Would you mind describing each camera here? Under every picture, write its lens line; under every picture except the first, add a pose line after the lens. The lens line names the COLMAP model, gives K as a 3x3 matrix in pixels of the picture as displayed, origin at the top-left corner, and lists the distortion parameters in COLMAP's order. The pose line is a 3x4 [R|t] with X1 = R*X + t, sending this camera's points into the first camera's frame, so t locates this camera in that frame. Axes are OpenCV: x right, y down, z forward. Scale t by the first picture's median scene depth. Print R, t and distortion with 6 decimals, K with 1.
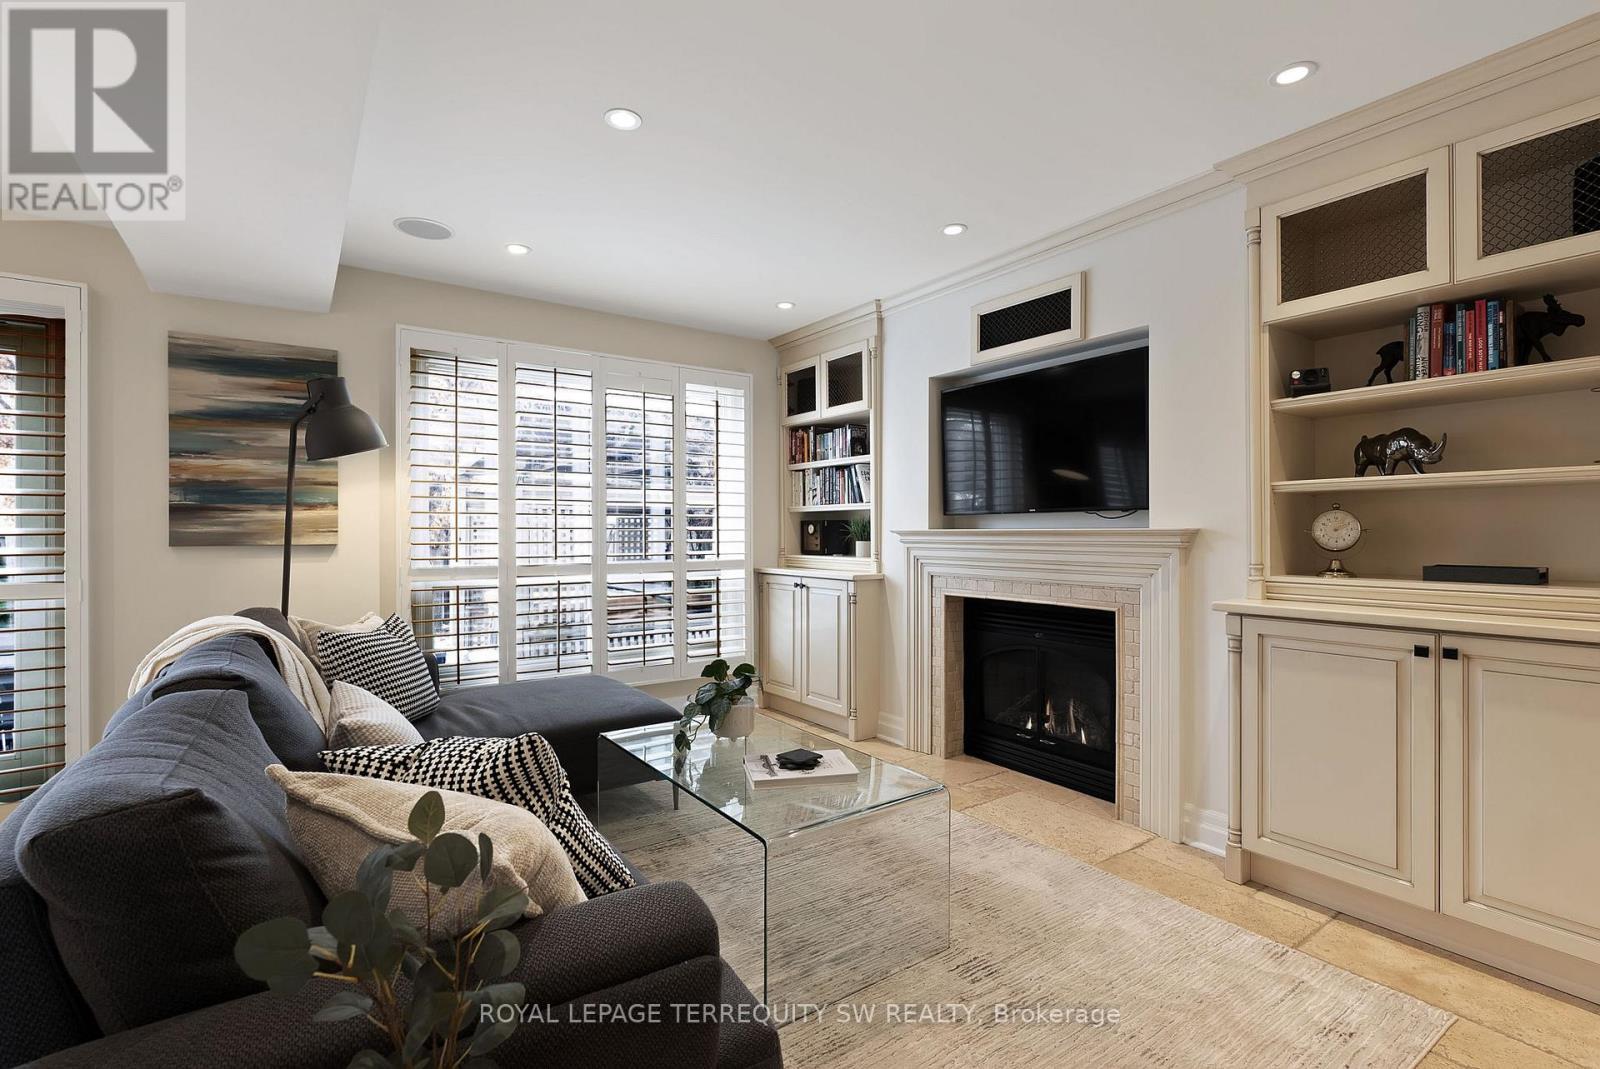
lens RADIAL K [[735.4, 0, 802.0], [0, 735.4, 529.0], [0, 0, 1]] dist [-0.005993, 0.001876]
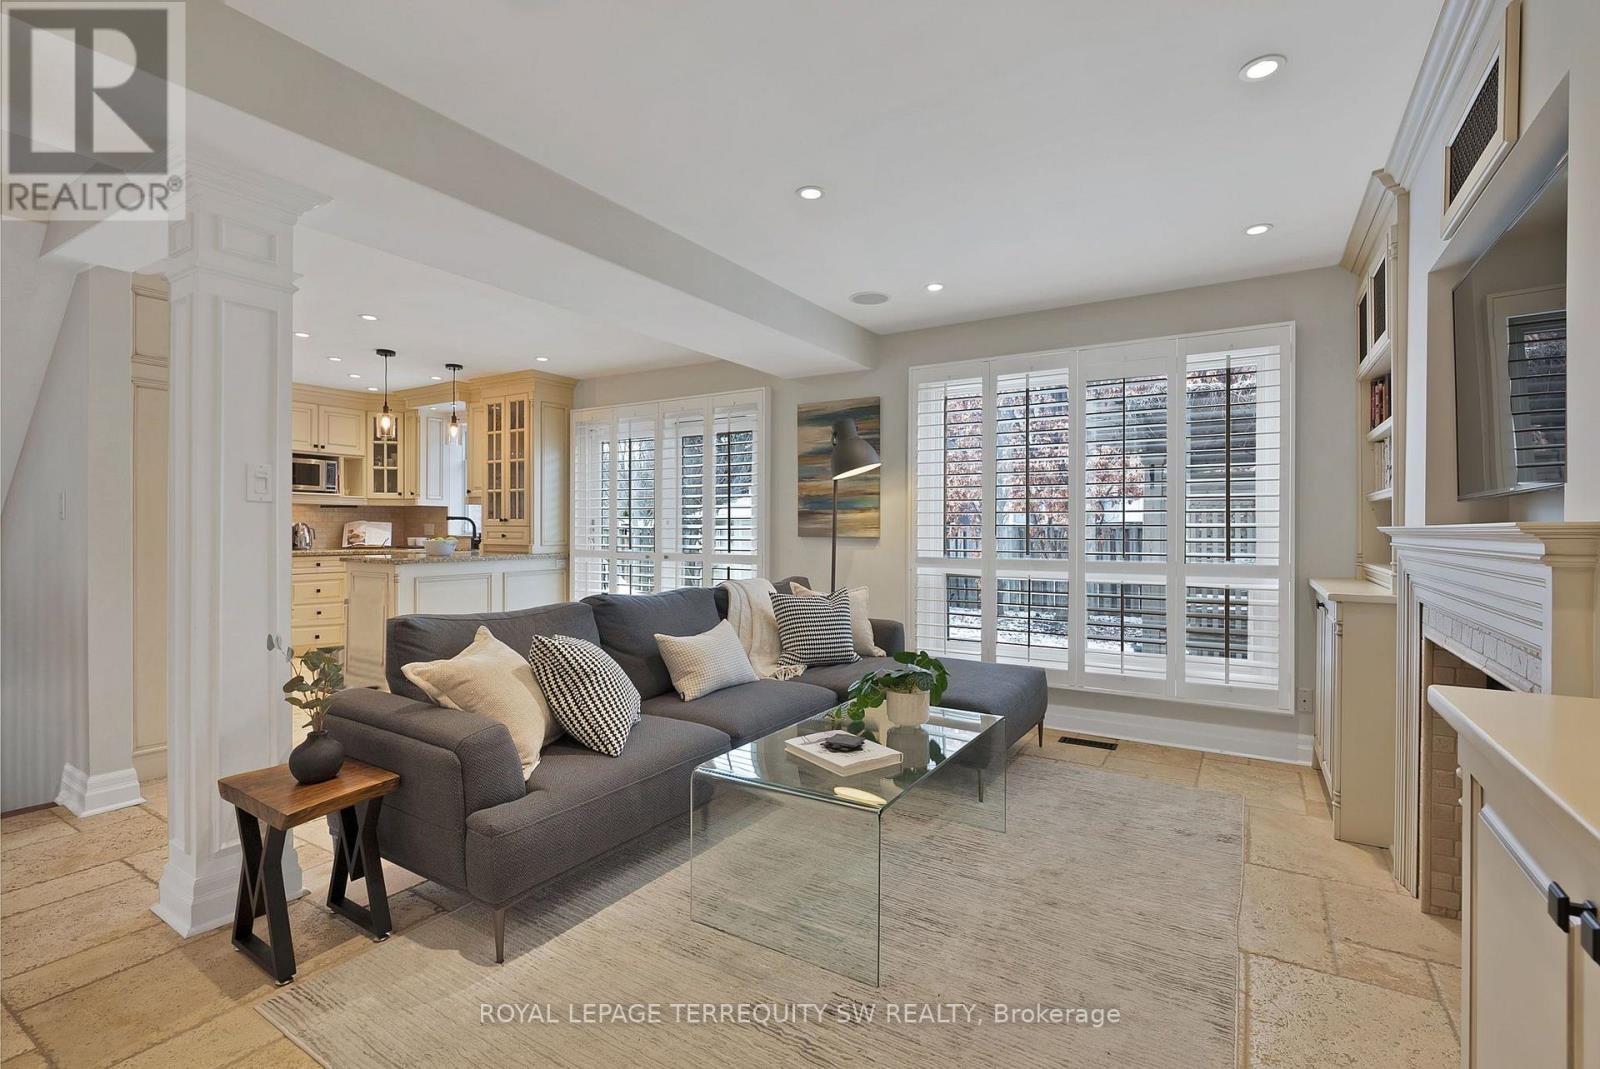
lens RADIAL K [[735.4, 0, 809.7], [0, 735.4, 532.2], [0, 0, 1]] dist [-0.005993, 0.001876]
pose [[0.398685, 0.006106, -0.917068, 0.527305], [-0.001863, 0.999981, 0.005848, 0.003457], [0.917086, -0.000623, 0.398689, 0.301252]]
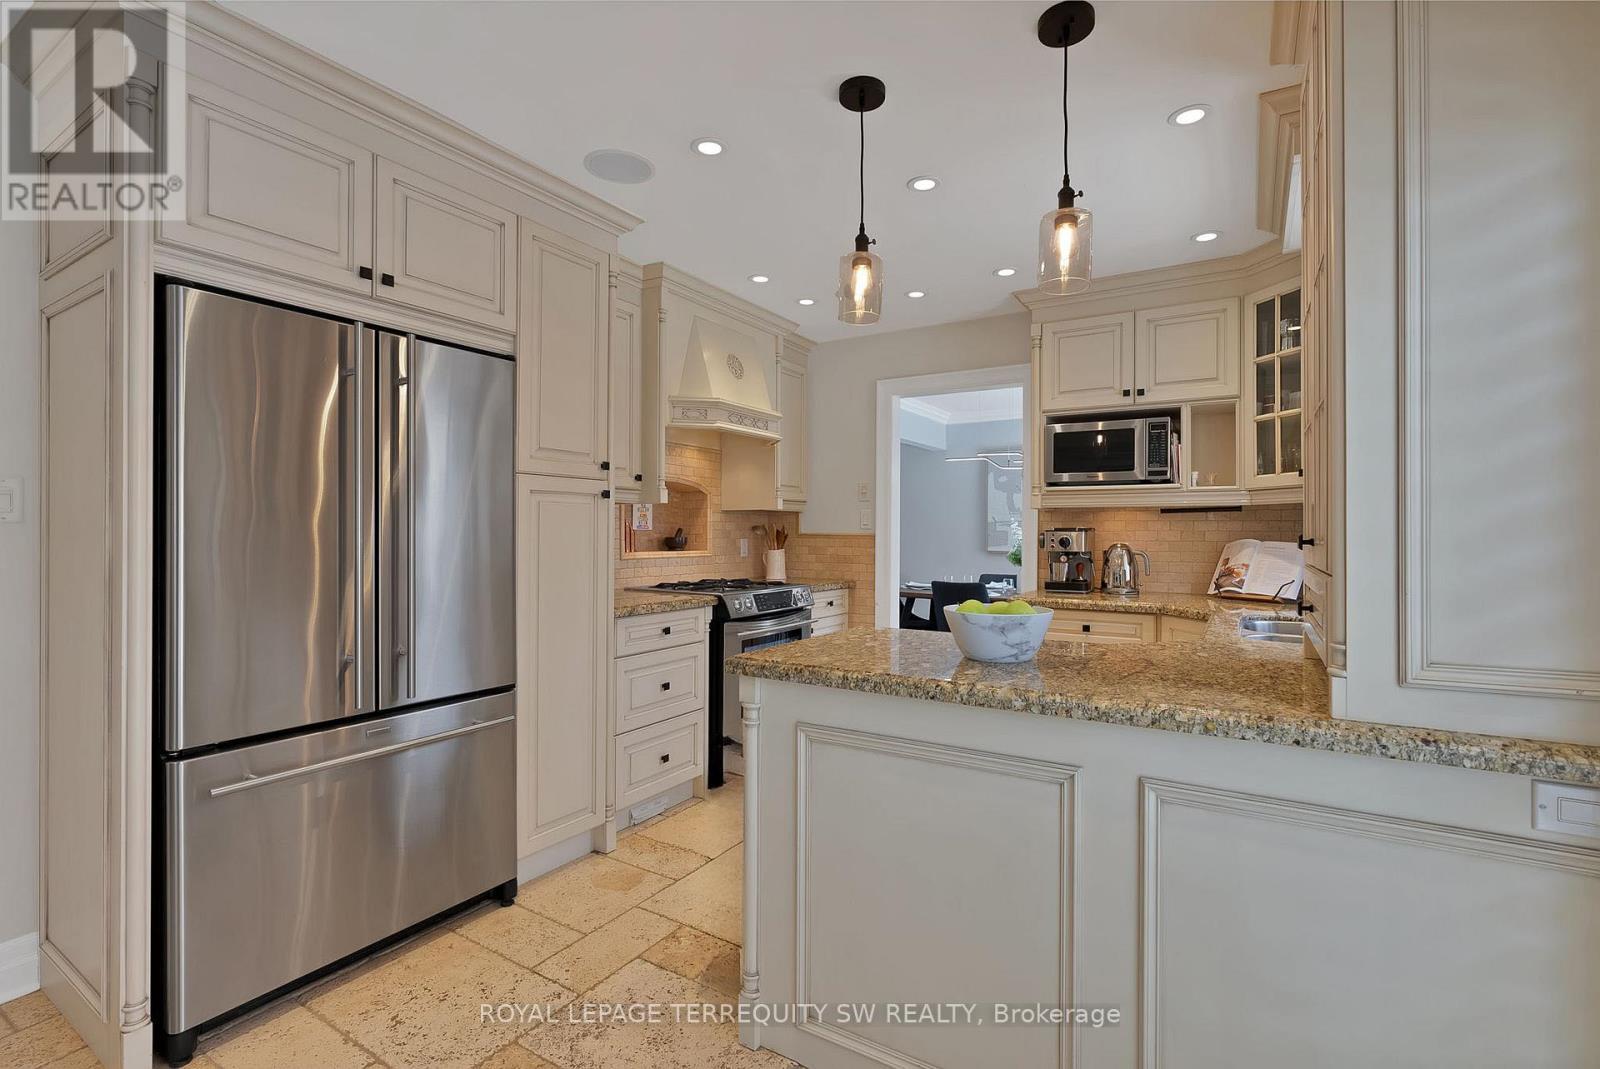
lens RADIAL K [[735.4, 0, 805.9], [0, 735.4, 535.5], [0, 0, 1]] dist [-0.005993, 0.001876]
pose [[-0.917471, -0.003974, -0.397783, -0.812579], [-0.004988, 0.999986, 0.001514, -0.015567], [0.397771, 0.003373, -0.917478, 0.576616]]
